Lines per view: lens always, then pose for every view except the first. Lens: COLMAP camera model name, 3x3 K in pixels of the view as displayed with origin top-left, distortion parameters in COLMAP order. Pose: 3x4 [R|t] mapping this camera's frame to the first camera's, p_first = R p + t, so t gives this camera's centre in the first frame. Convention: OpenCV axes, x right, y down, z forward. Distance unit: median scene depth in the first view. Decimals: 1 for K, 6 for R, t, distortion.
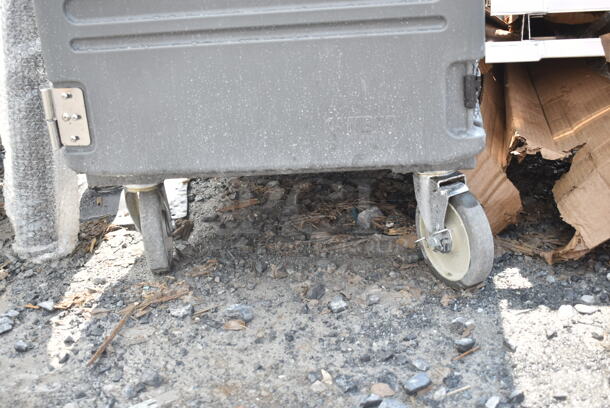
lens RADIAL K [[819.0, 0, 304.3], [0, 819.0, 204.4], [0, 0, 1]] dist [-0.025941, 0.000000]
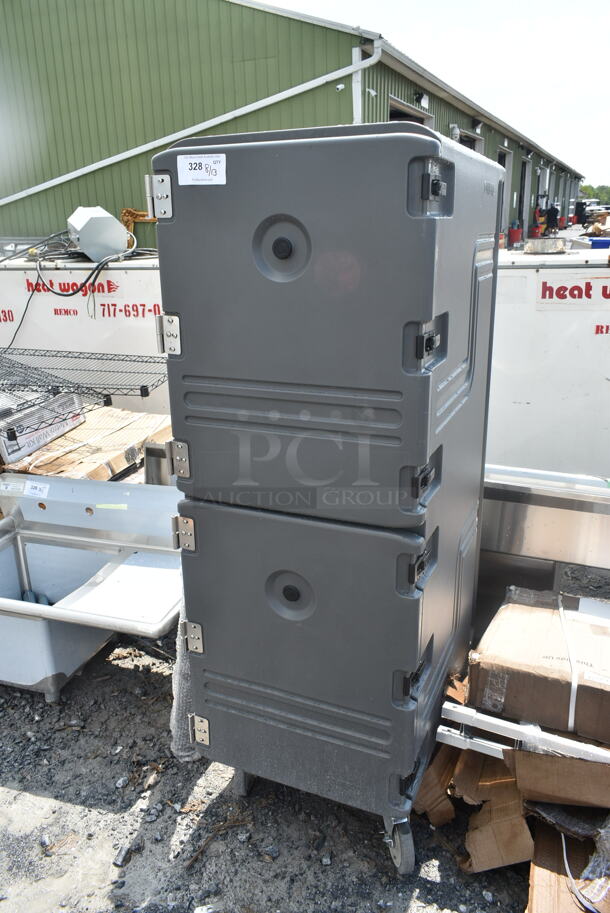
lens RADIAL K [[705.4, 0, 304.8], [0, 705.4, 458.7], [0, 0, 1]] dist [0.003235, -0.007277]
pose [[0.959539, 0.158018, -0.233055, 0.208839], [-0.169057, 0.985207, -0.028044, -0.664732], [0.225176, 0.066309, 0.972059, -0.535540]]
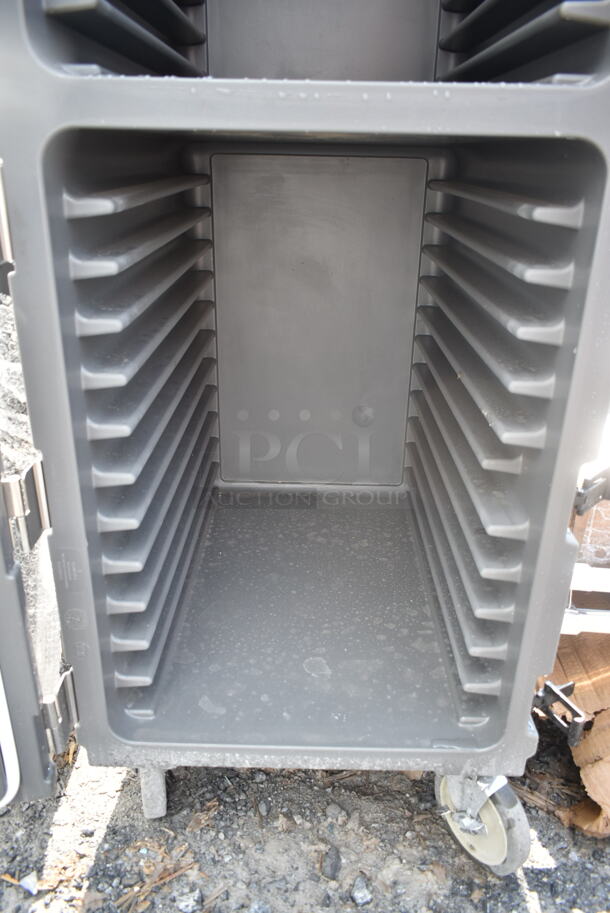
lens RADIAL K [[705.4, 0, 304.5], [0, 705.4, 450.9], [0, 0, 1]] dist [0.003235, -0.007277]
pose [[0.986373, 0.061032, 0.152787, -0.171672], [-0.062088, 0.998068, 0.002145, -0.368854], [-0.152361, -0.011602, 0.988257, 0.217342]]
